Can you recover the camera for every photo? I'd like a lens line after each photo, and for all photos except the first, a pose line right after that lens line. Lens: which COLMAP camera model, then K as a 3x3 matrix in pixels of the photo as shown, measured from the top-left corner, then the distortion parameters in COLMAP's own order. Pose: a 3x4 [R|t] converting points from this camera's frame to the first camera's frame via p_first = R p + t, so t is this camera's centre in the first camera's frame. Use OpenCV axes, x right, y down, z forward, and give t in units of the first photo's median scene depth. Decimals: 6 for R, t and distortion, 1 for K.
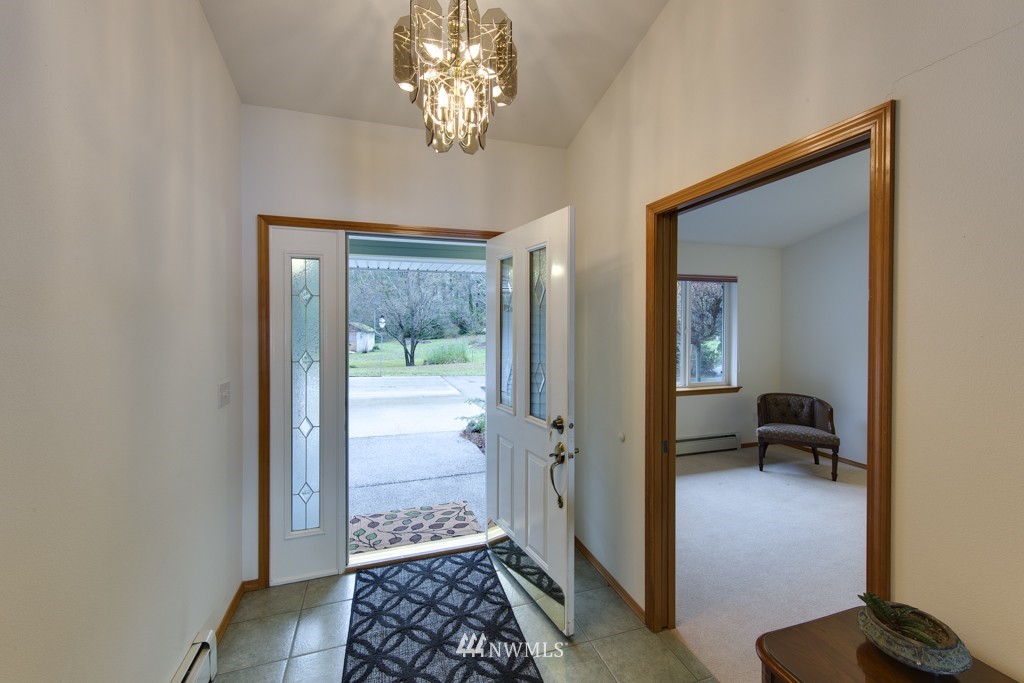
lens RADIAL K [[399.1, 0, 516.4], [0, 399.1, 328.8], [0, 0, 1]] dist [0.001171, -0.000017]
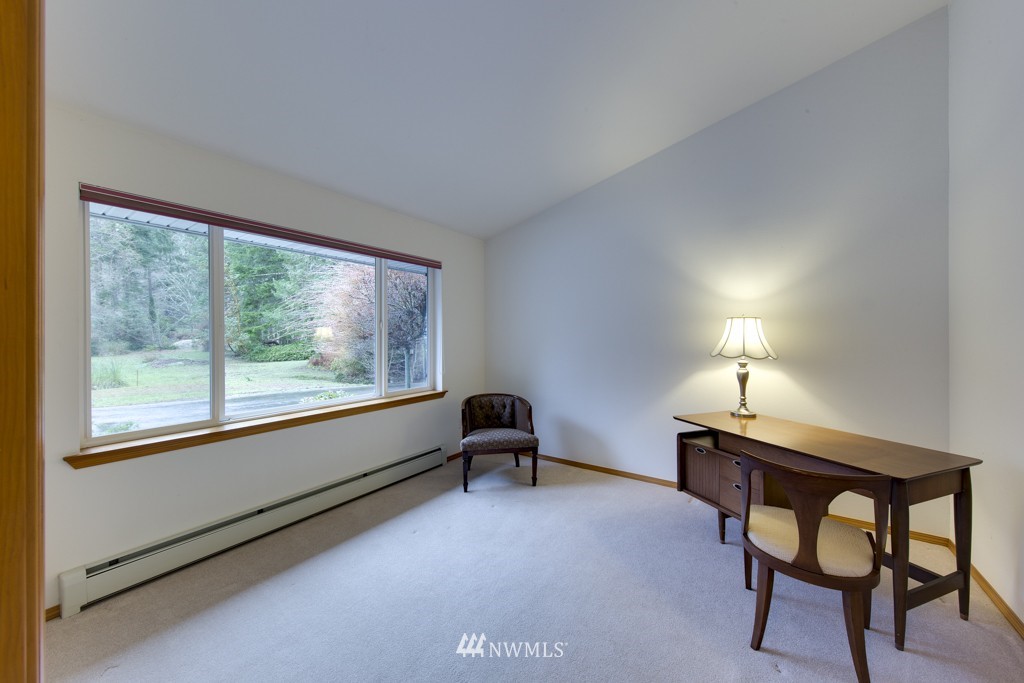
lens RADIAL K [[399.1, 0, 516.4], [0, 399.1, 328.8], [0, 0, 1]] dist [0.001171, -0.000017]
pose [[0.788816, 0.003298, 0.614620, 0.171155], [0.009365, 0.999805, -0.017383, 0.031238], [-0.614558, 0.019468, 0.788632, 0.253699]]
